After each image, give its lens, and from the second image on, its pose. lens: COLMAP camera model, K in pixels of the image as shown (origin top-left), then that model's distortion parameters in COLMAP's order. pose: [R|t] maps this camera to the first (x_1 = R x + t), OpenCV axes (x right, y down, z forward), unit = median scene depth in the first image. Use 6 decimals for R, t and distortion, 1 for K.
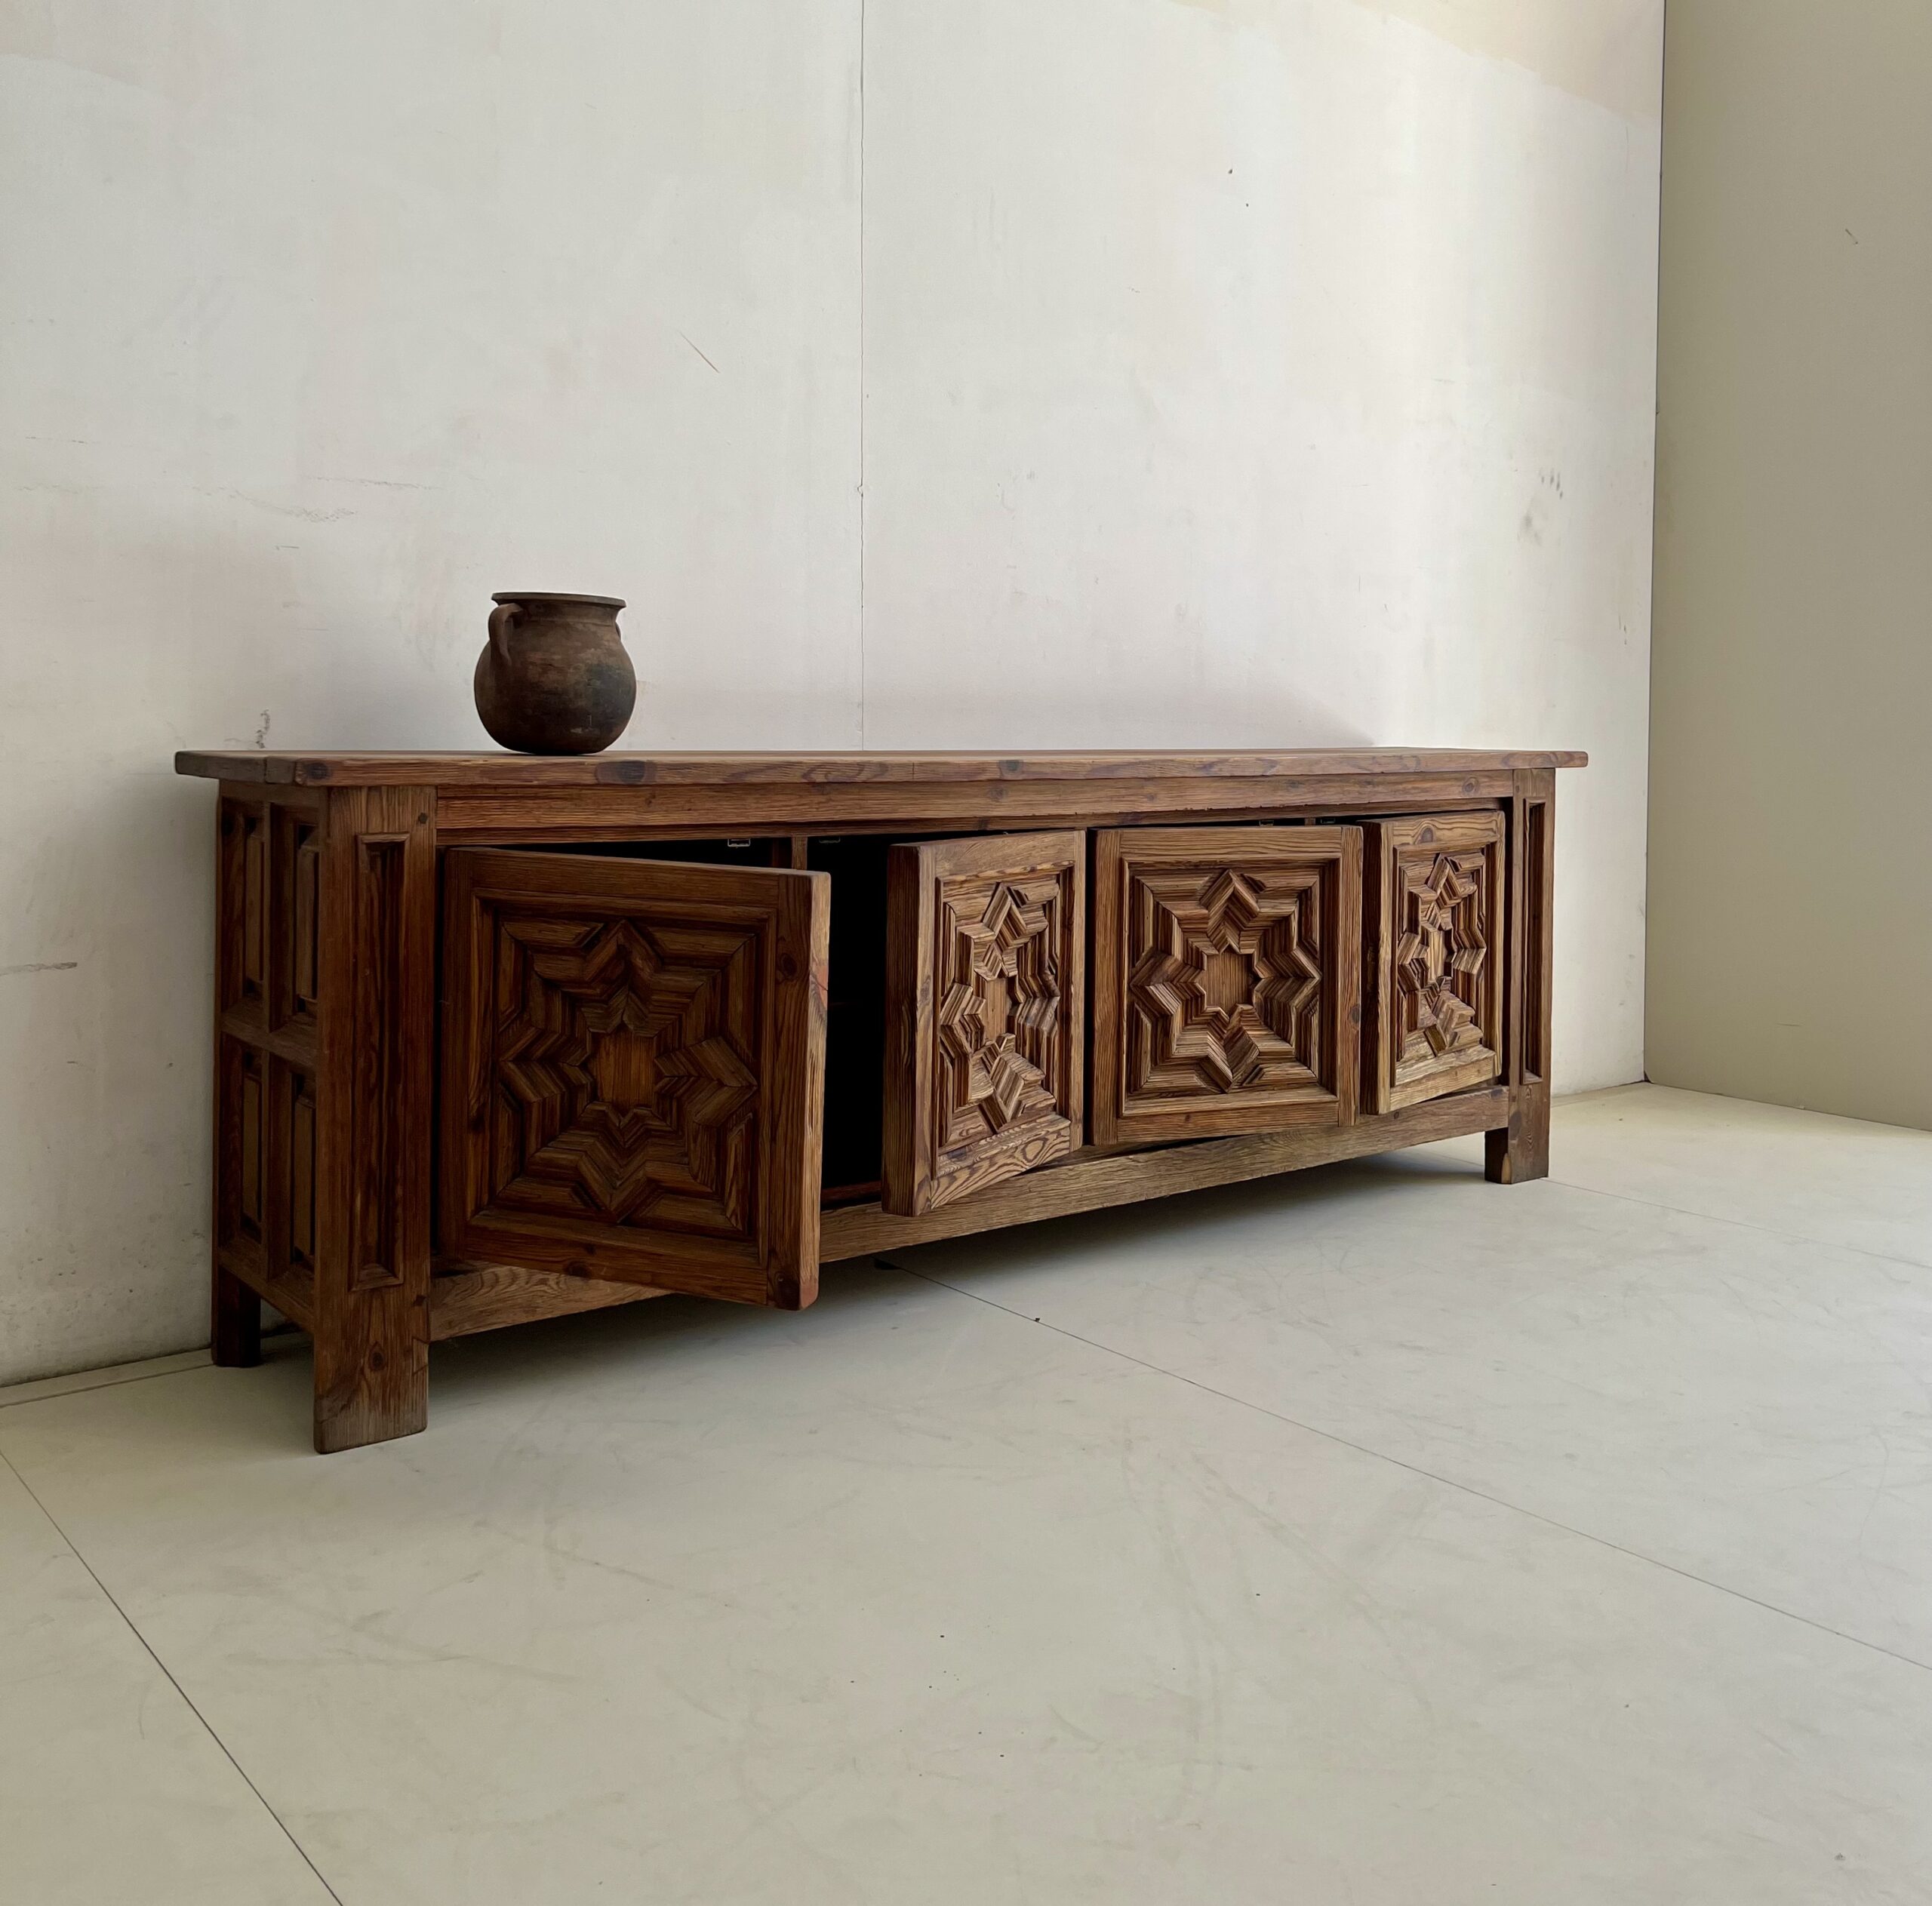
lens RADIAL K [[1938.4, 0, 982.1], [0, 1938.4, 743.3], [0, 0, 1]] dist [0.031110, 0.000000]
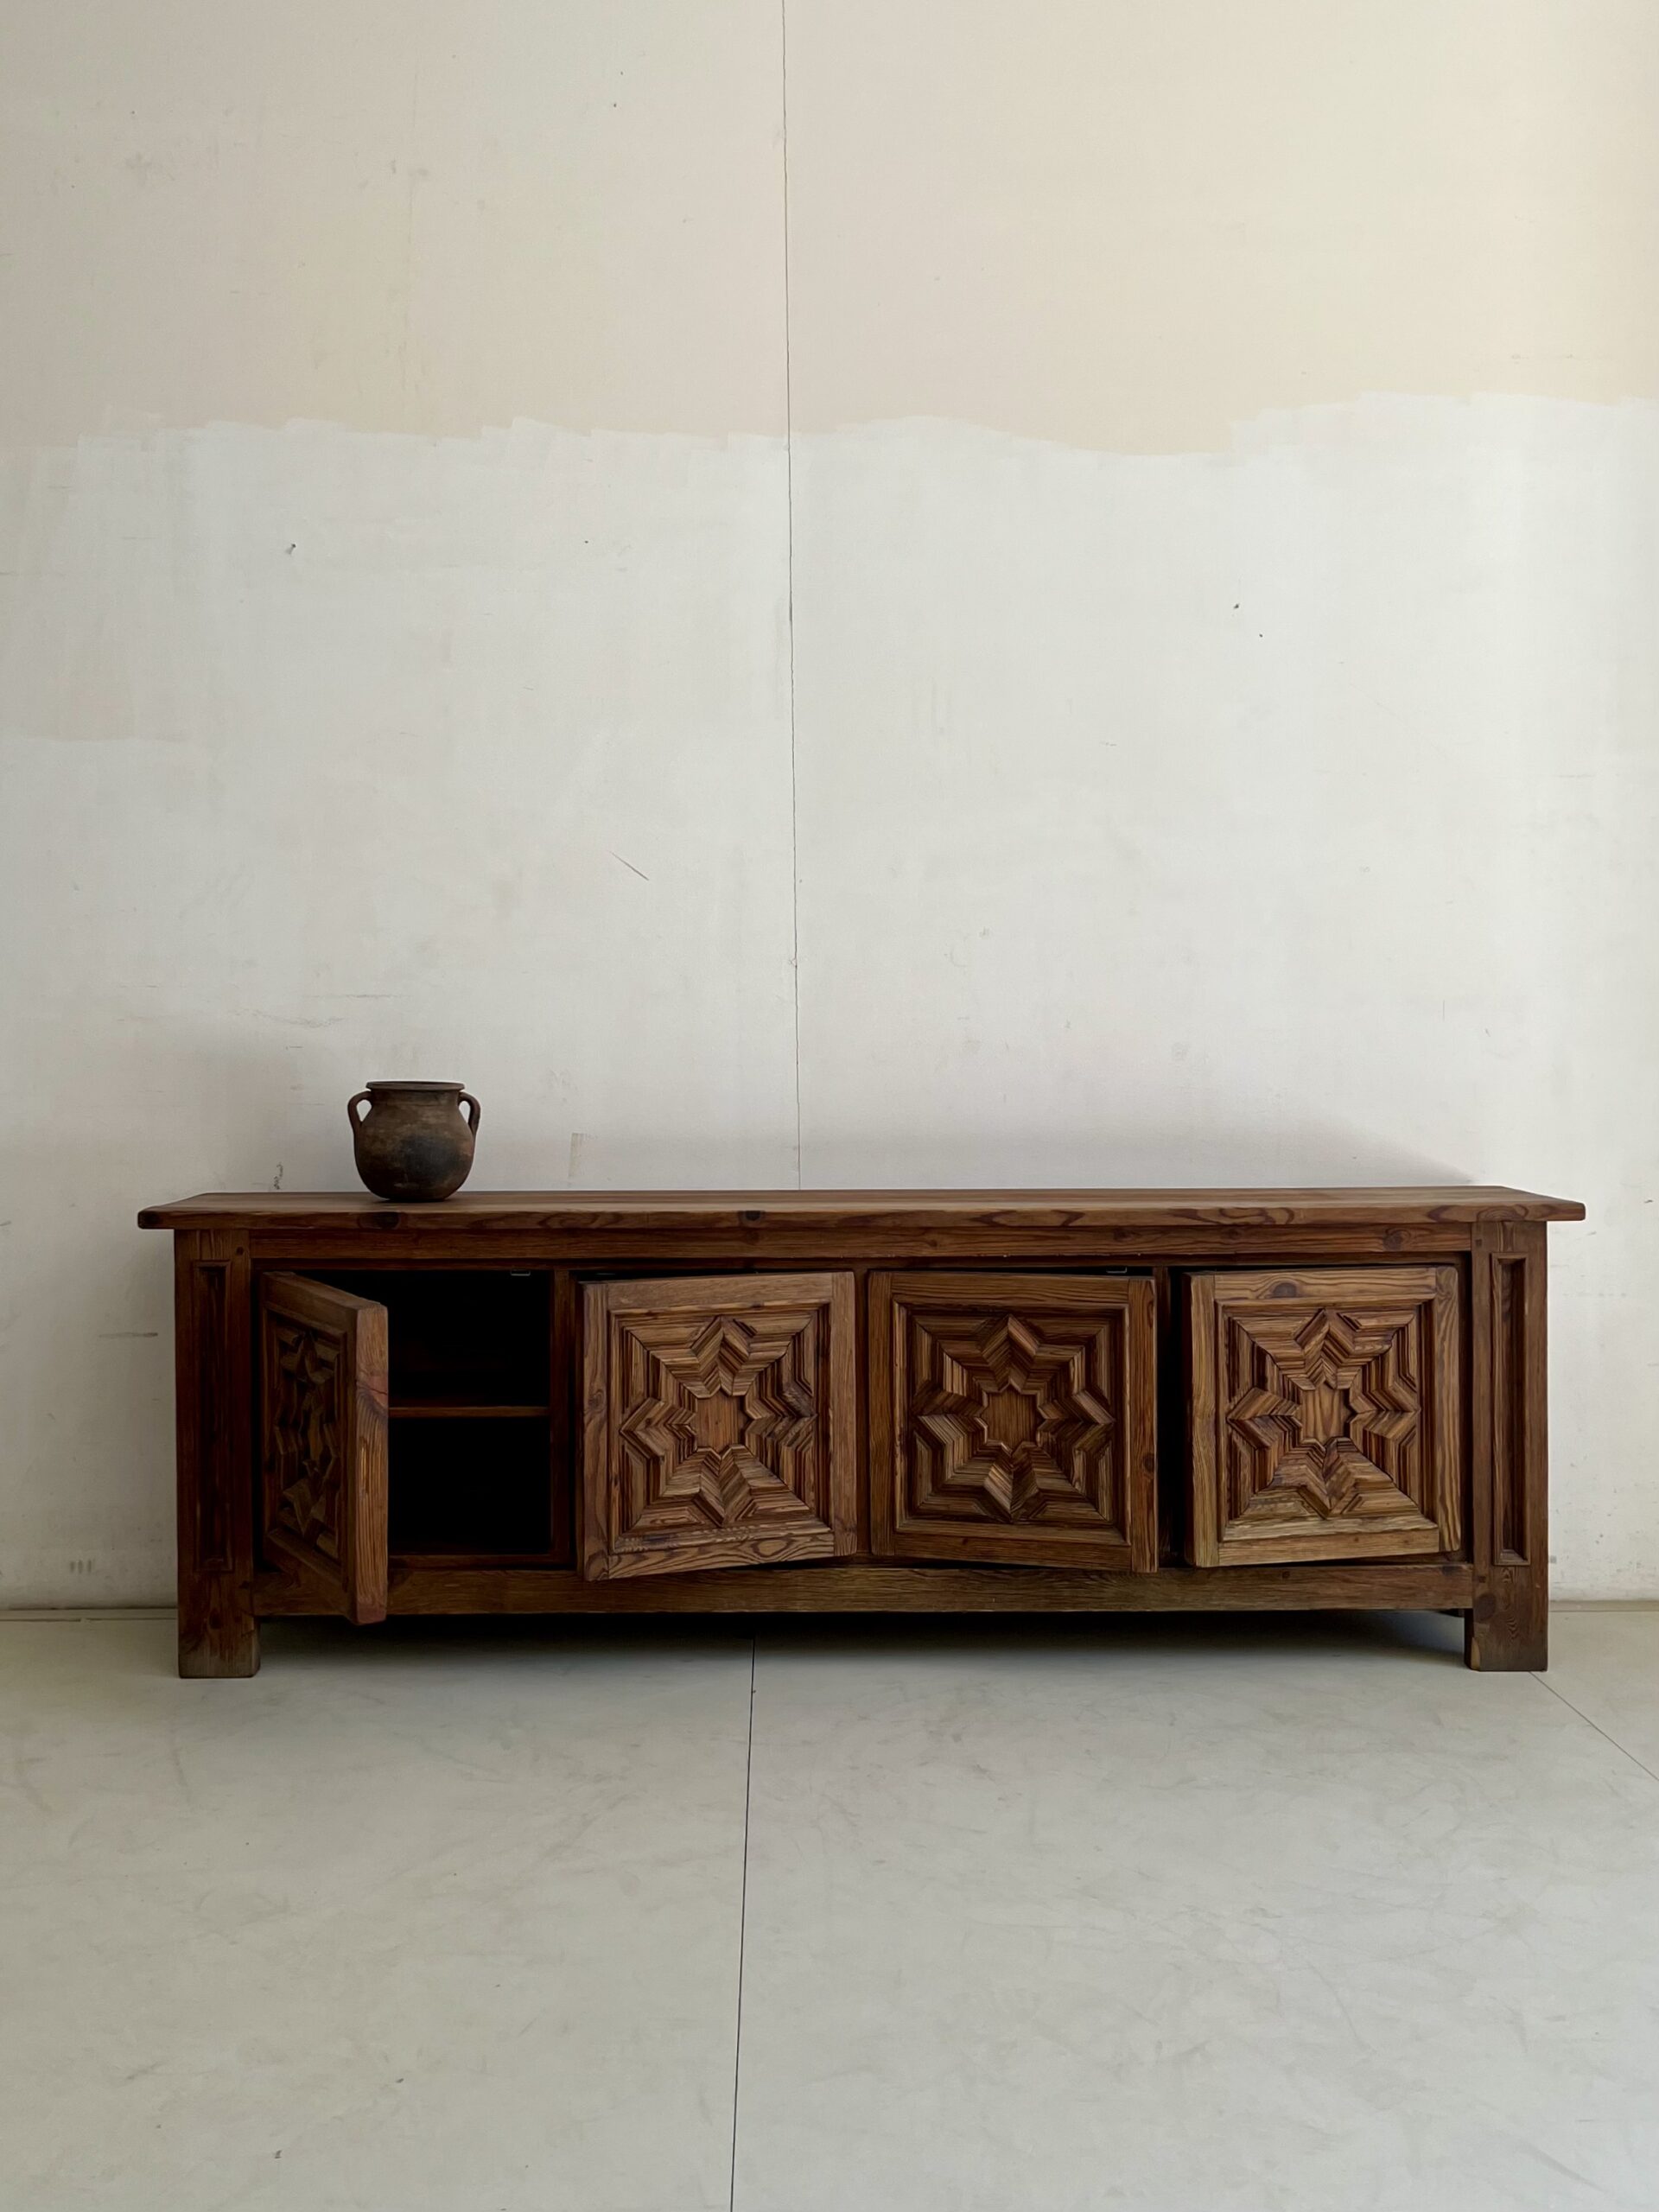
lens RADIAL K [[2208.9, 0, 806.5], [0, 2208.9, 1059.1], [0, 0, 1]] dist [0.042022, 0.000000]
pose [[0.787933, -0.008795, -0.615698, 0.913940], [0.004170, 0.999951, -0.008947, -0.075393], [0.615747, 0.004482, 0.787931, -0.034822]]
